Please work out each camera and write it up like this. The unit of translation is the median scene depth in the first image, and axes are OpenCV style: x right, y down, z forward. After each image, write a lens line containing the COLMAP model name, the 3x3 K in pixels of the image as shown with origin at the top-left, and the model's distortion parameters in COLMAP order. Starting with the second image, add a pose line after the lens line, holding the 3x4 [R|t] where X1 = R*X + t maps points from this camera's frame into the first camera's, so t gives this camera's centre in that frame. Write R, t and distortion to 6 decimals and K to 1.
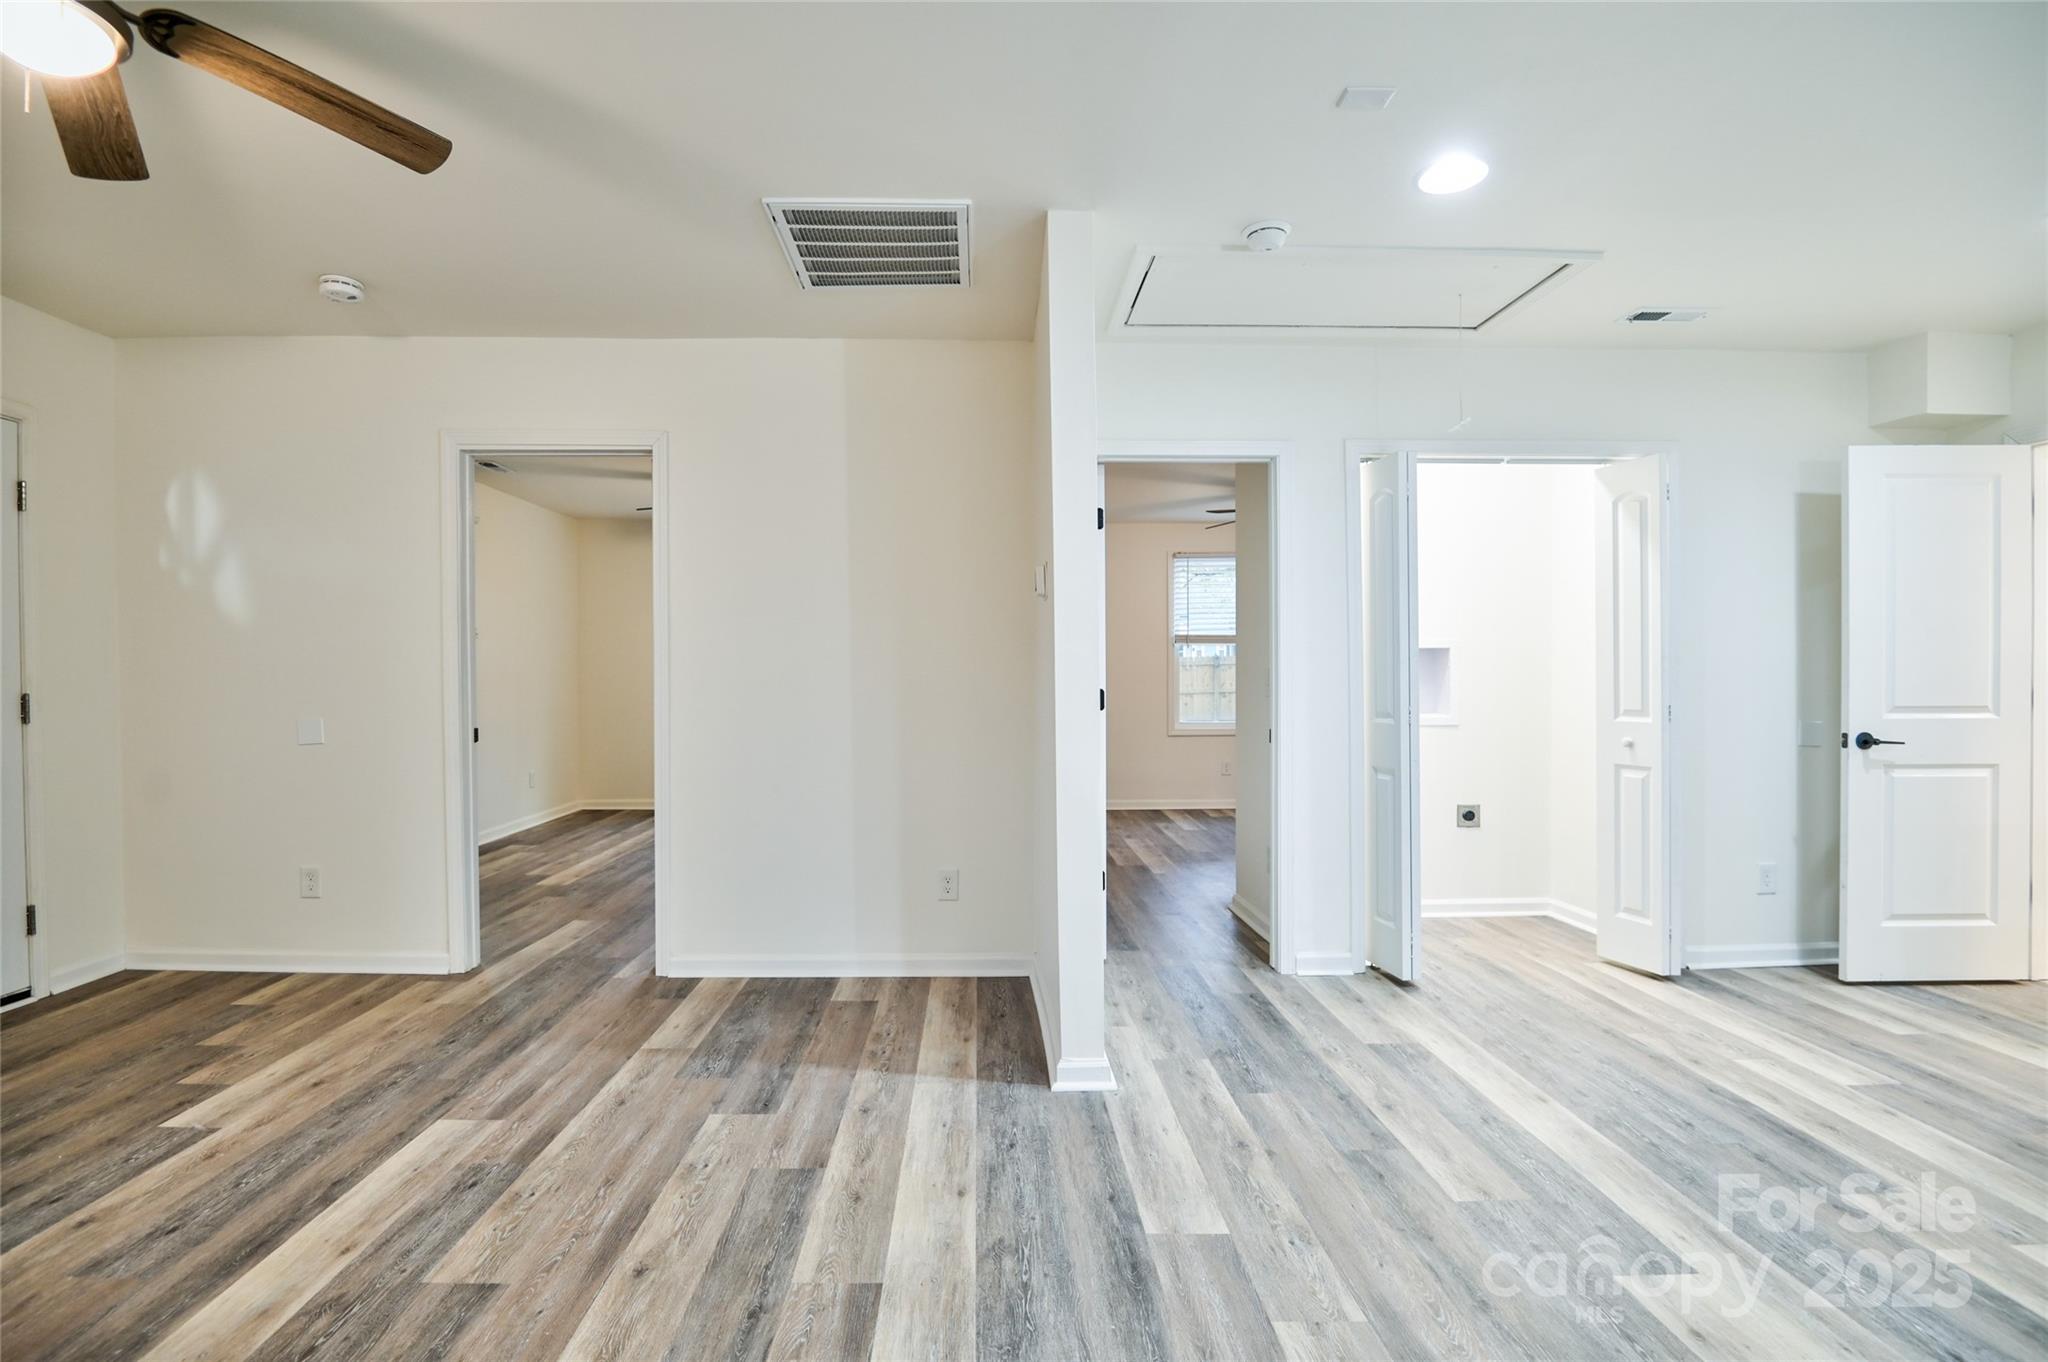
lens RADIAL K [[985.3, 0, 996.9], [0, 985.3, 690.7], [0, 0, 1]] dist [-0.017018, -0.008215]
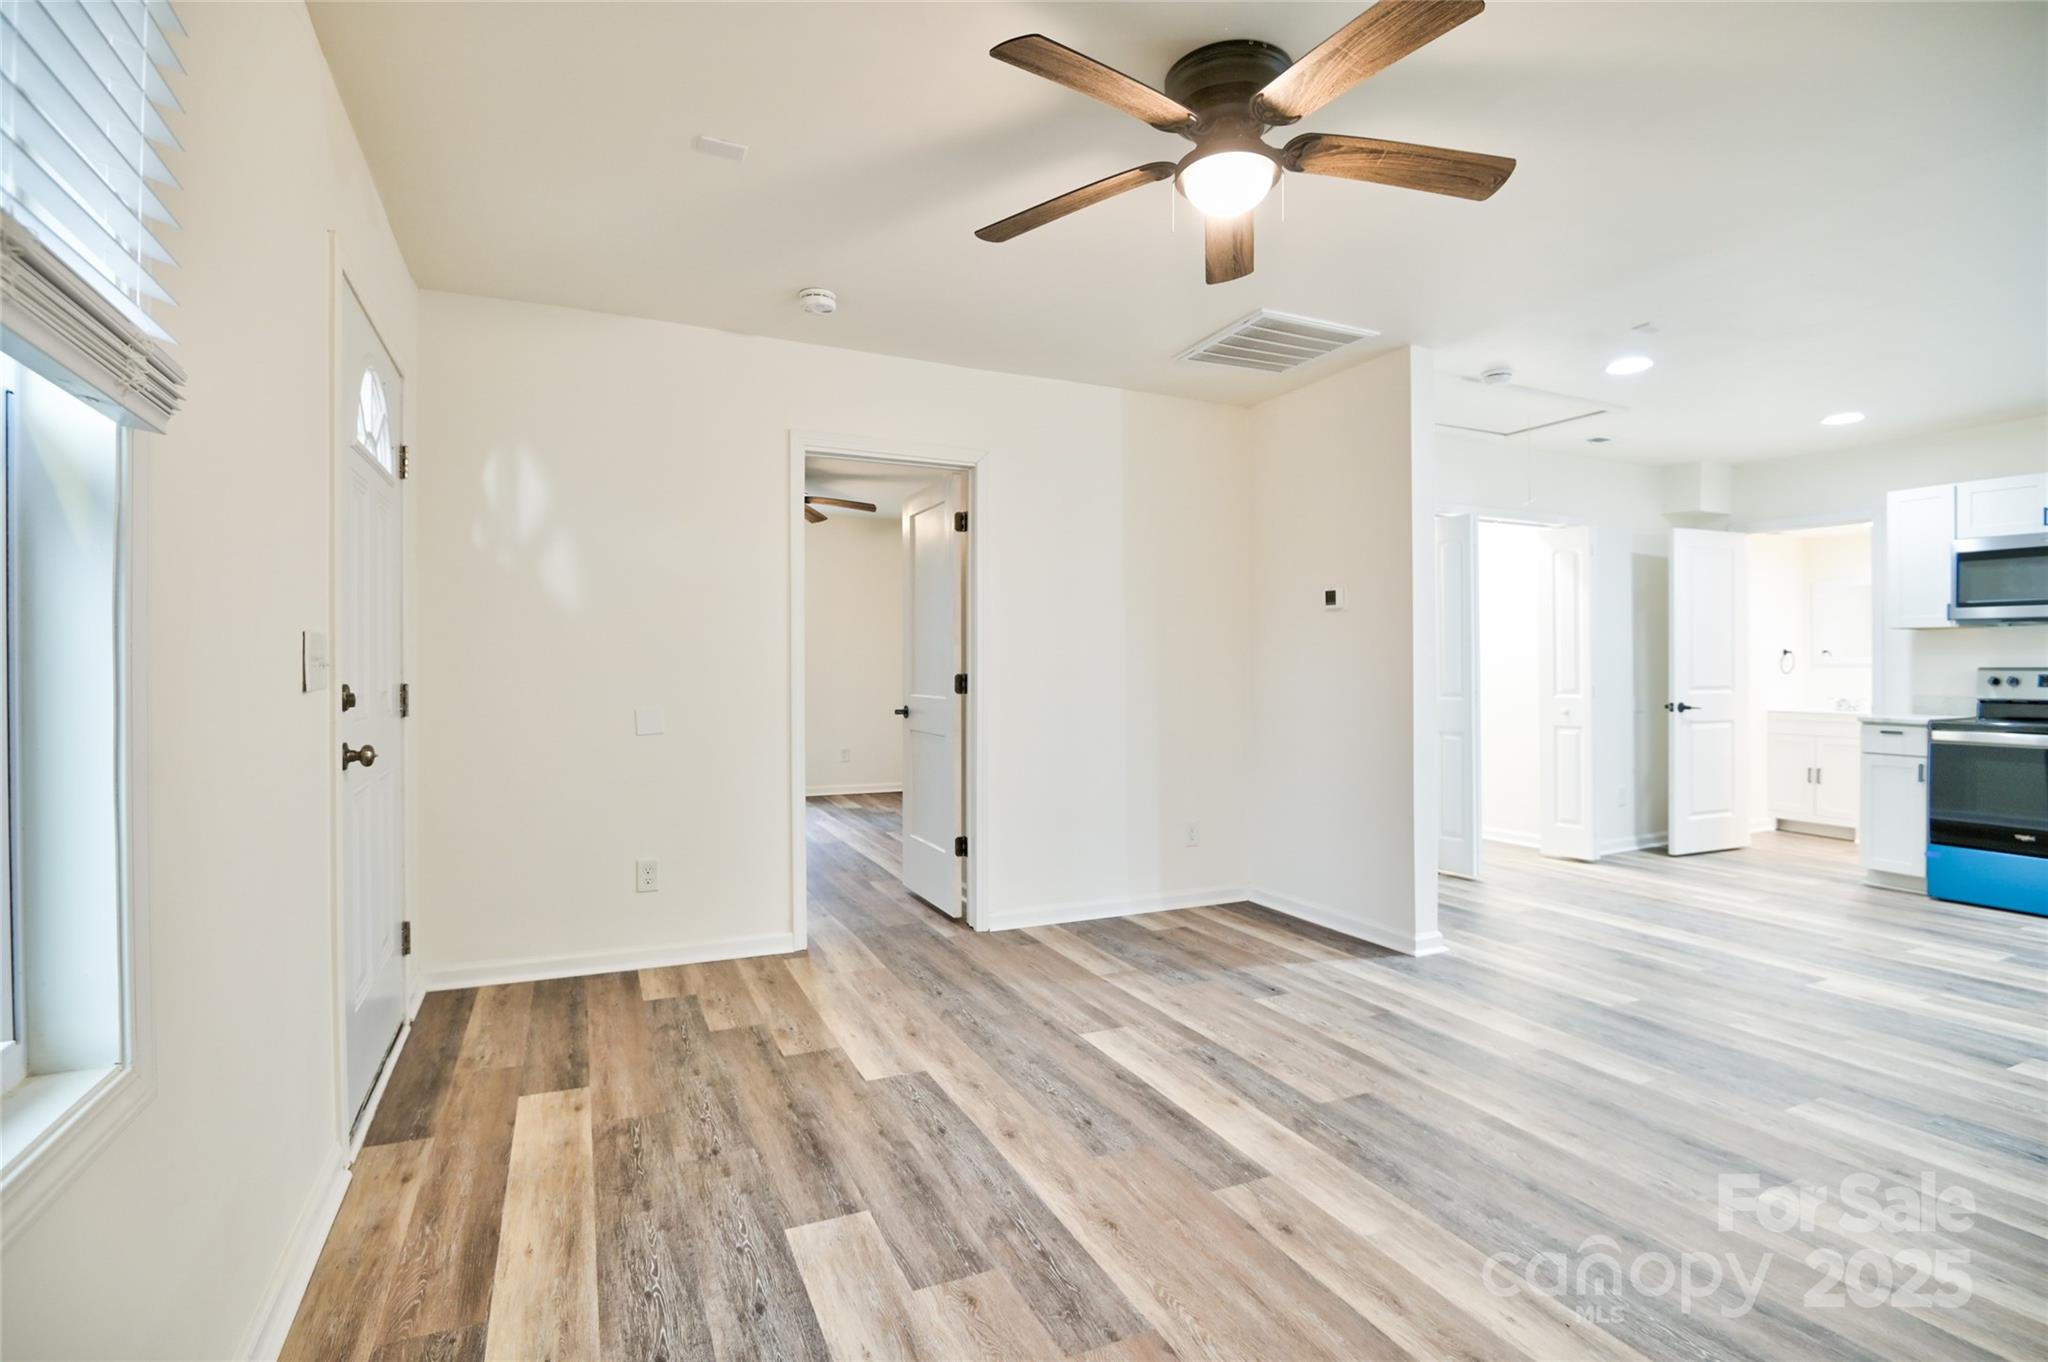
lens RADIAL K [[983.1, 0, 1018.0], [0, 983.1, 664.4], [0, 0, 1]] dist [-0.023226, -0.000224]
pose [[0.914539, 0.003442, 0.404483, -1.049675], [0.003983, 0.999839, -0.017513, 0.004517], [-0.404478, 0.017628, 0.914378, -0.075011]]
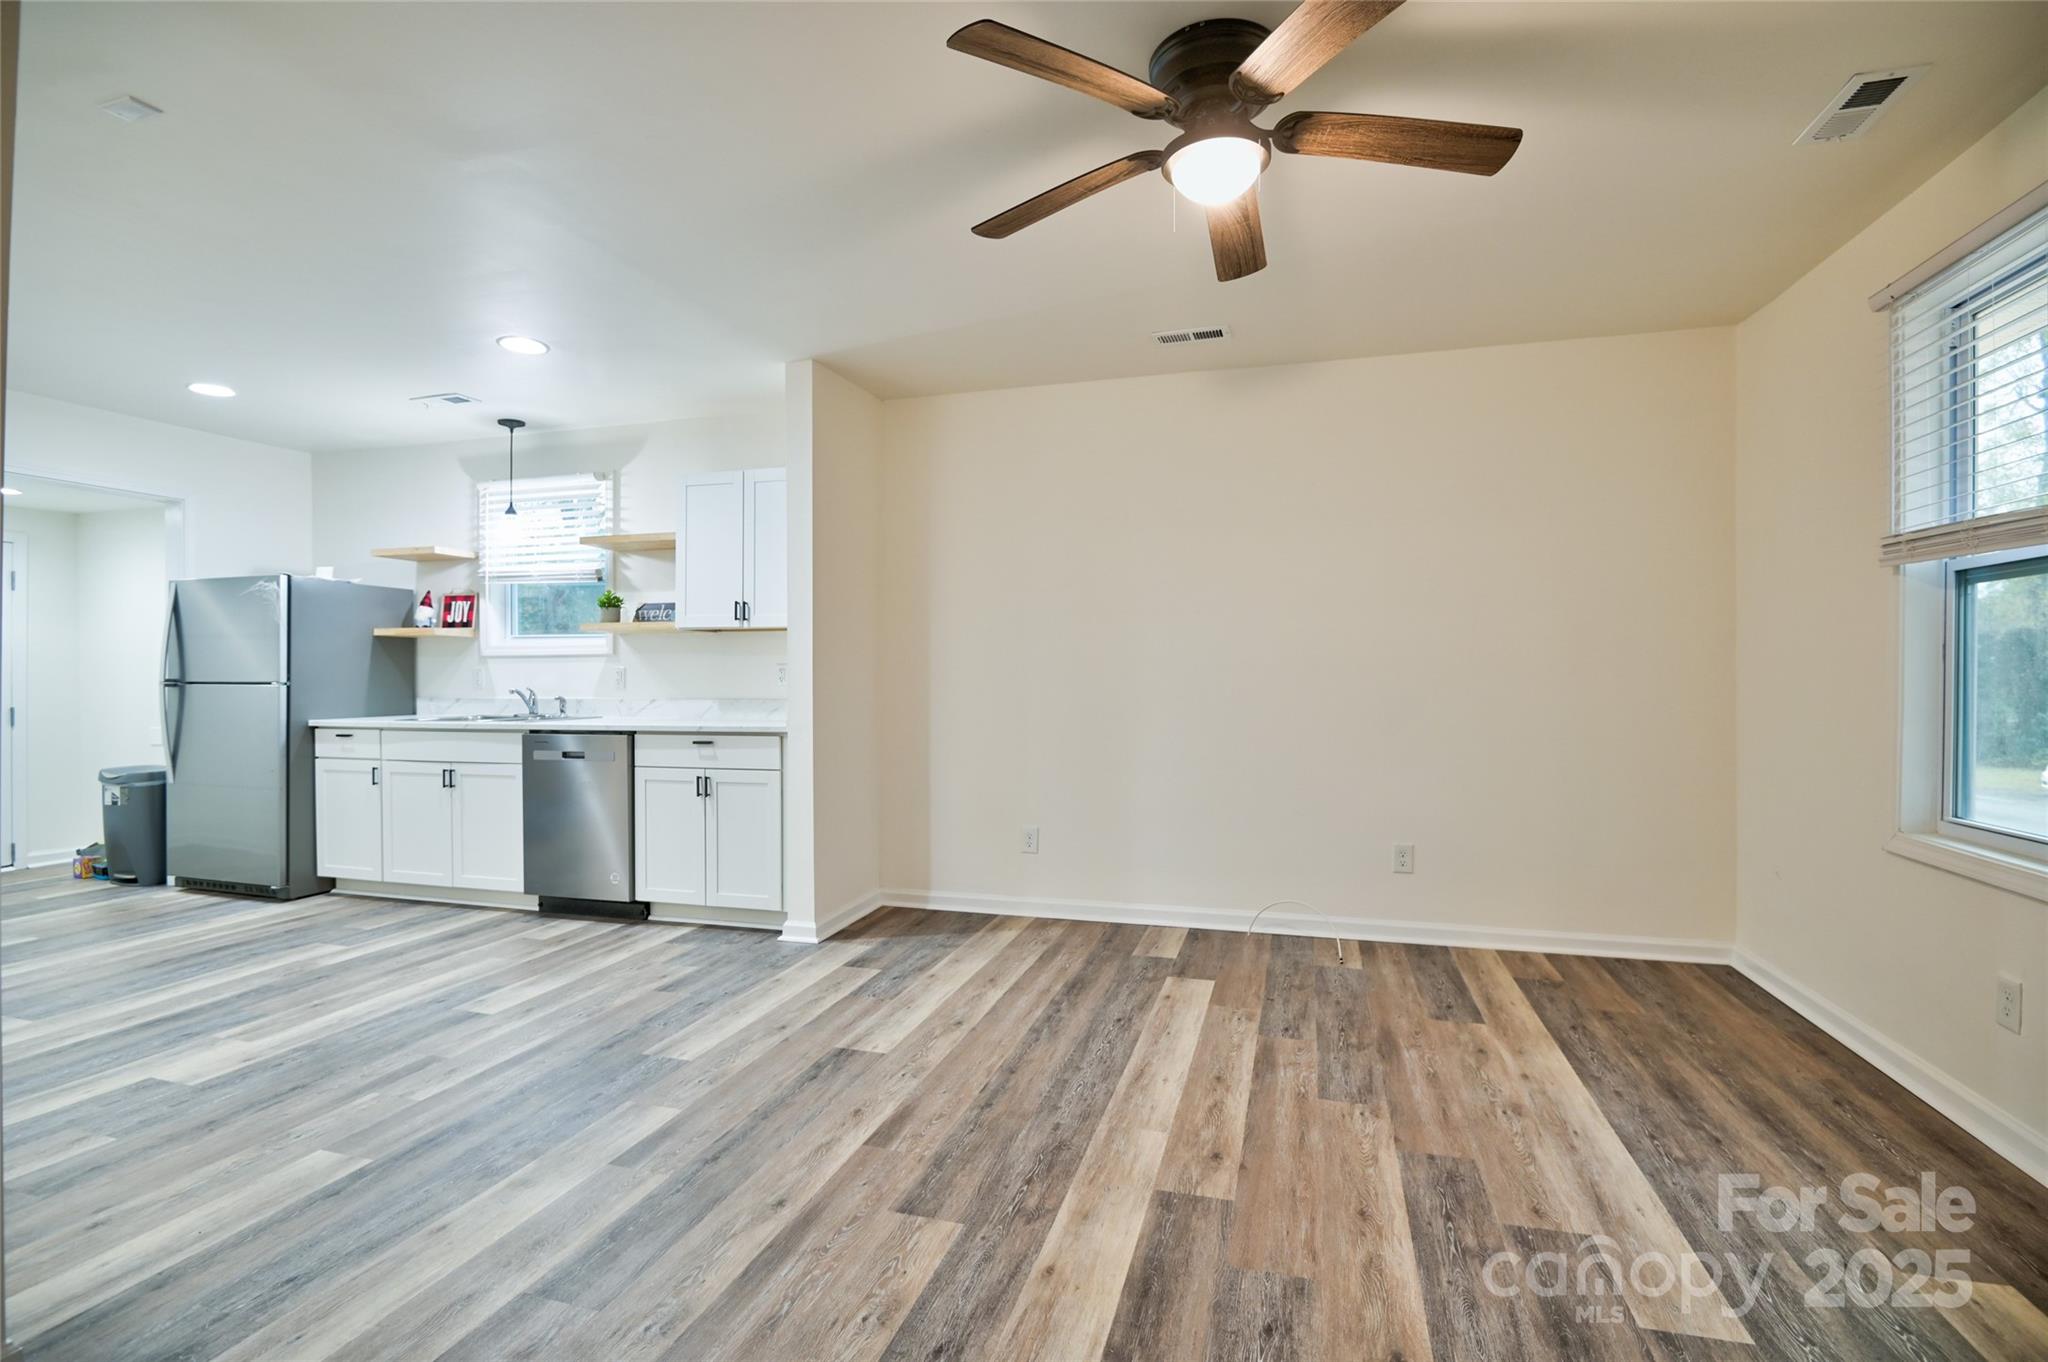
lens RADIAL K [[946.1, 0, 1018.4], [0, 946.1, 677.7], [0, 0, 1]] dist [-0.002300, -0.012936]
pose [[-0.953791, -0.000913, 0.300468, -0.653708], [0.003806, 0.999878, 0.015118, -0.011502], [-0.300446, 0.015563, -0.953672, 1.334844]]
